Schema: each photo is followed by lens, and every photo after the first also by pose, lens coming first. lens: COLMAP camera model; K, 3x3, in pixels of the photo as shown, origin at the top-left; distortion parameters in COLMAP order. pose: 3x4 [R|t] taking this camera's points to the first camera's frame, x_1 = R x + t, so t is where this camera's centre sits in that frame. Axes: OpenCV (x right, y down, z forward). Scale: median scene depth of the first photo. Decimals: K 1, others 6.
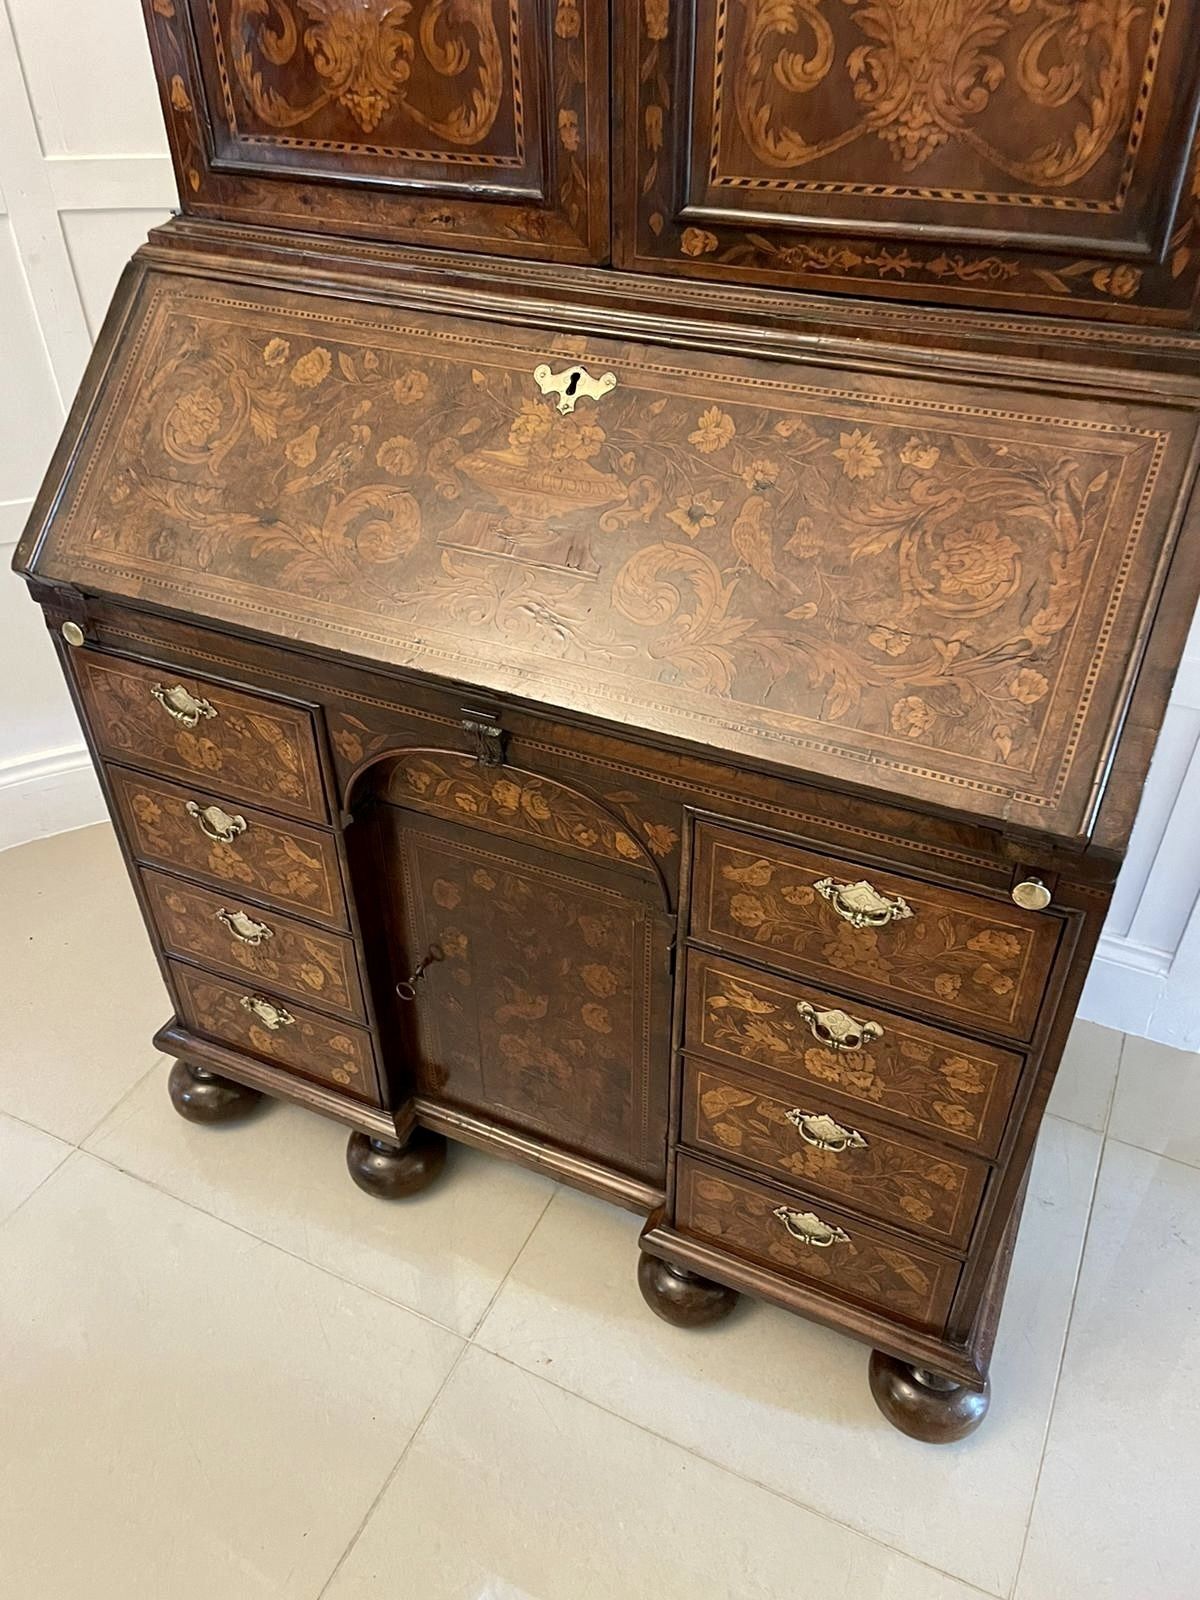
lens RADIAL K [[1205.9, 0, 592.1], [0, 1205.9, 789.6], [0, 0, 1]] dist [0.100435, -0.136553]
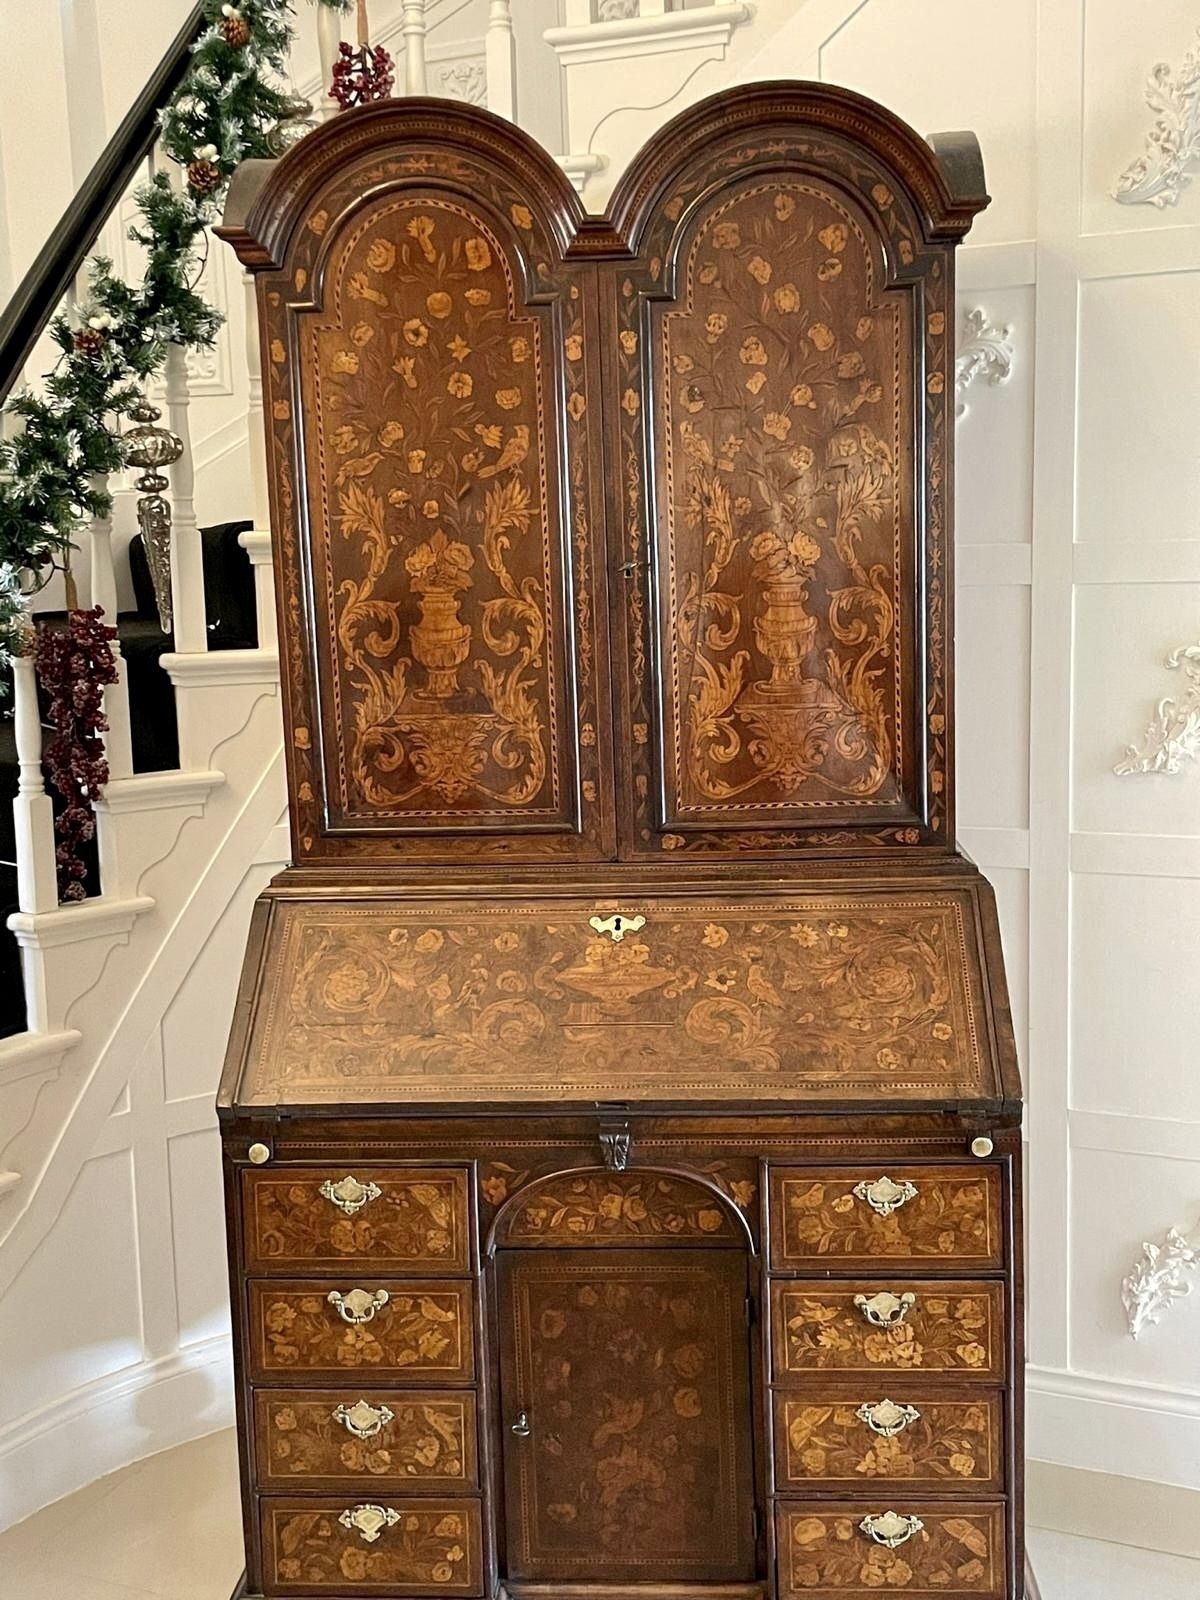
lens RADIAL K [[1670.3, 0, 625.6], [0, 1670.3, 778.9], [0, 0, 1]] dist [0.108532, -0.190271]
pose [[0.928551, -0.063788, 0.365684, -0.764907], [0.240210, 0.854312, -0.460923, 0.500691], [-0.283007, 0.515831, 0.808595, -0.851185]]
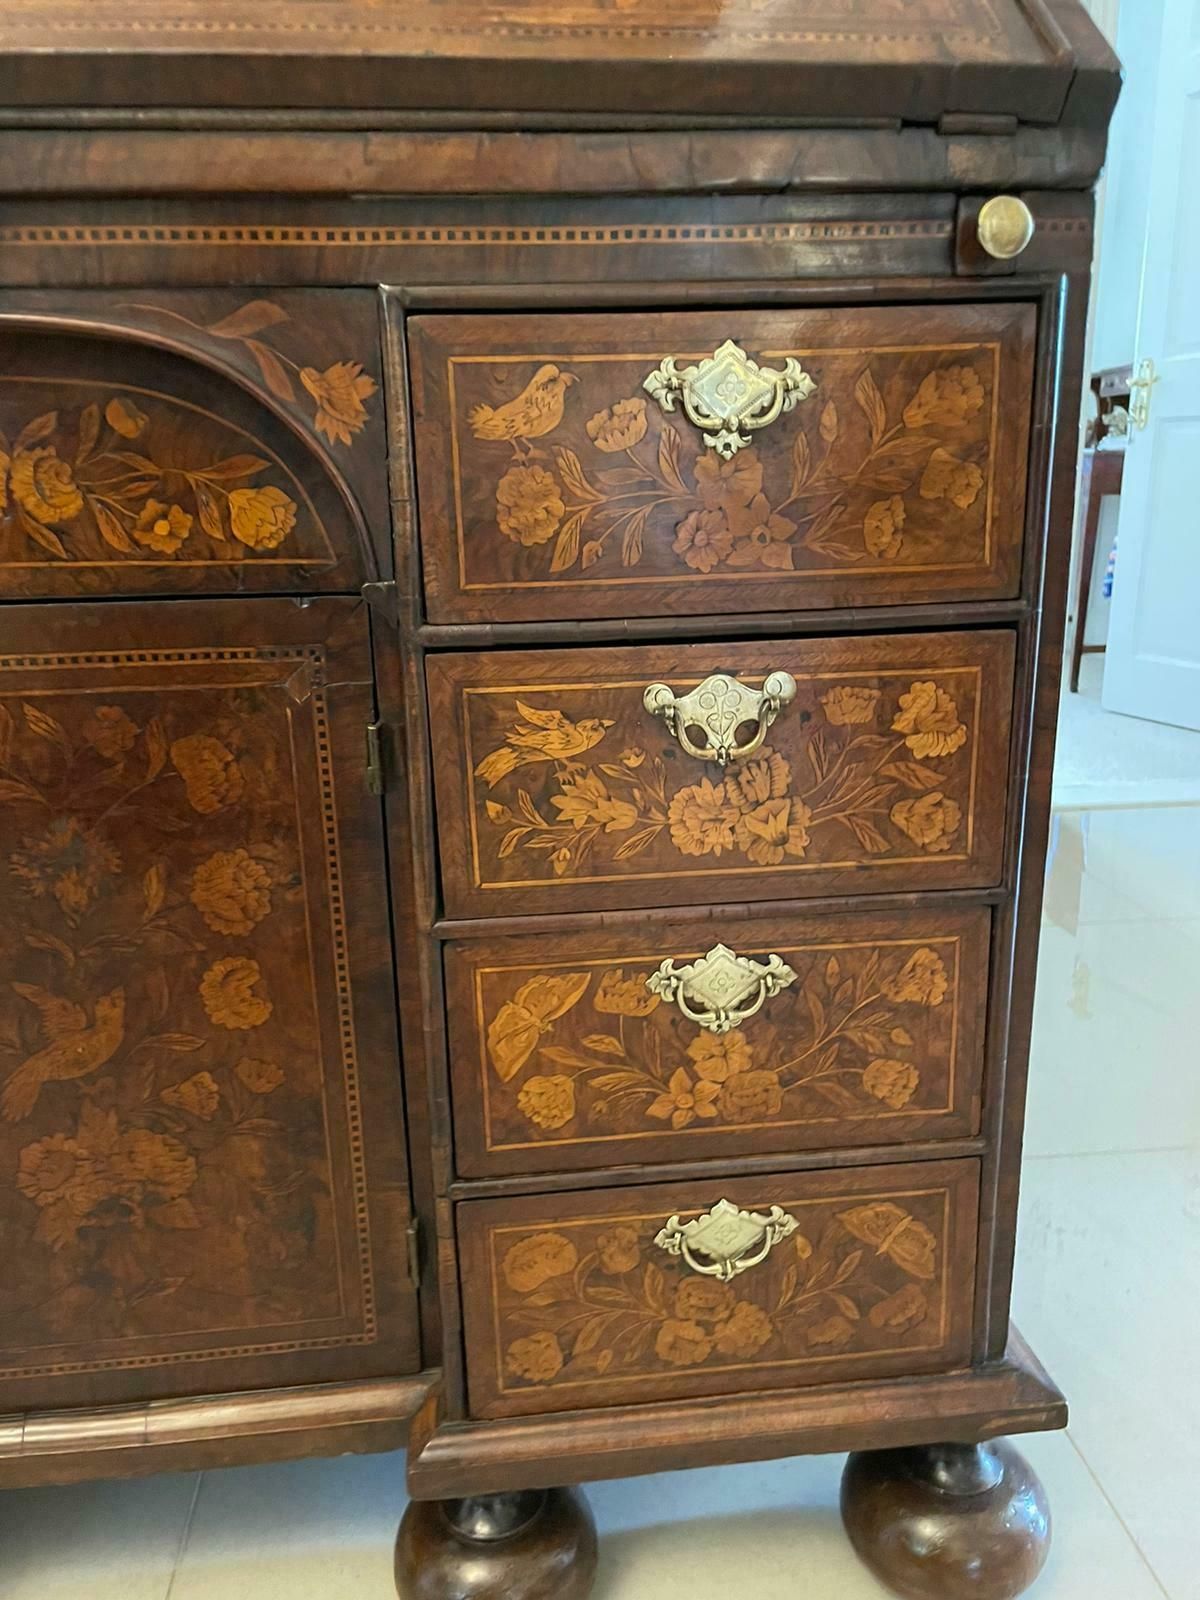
lens RADIAL K [[1208.3, 0, 598.2], [0, 1208.3, 812.4], [0, 0, 1]] dist [0.090626, -0.131346]
pose [[0.849357, -0.143404, 0.507965, -0.136443], [0.328577, 0.896822, -0.296223, 0.377503], [-0.413075, 0.418504, 0.808841, 0.573593]]
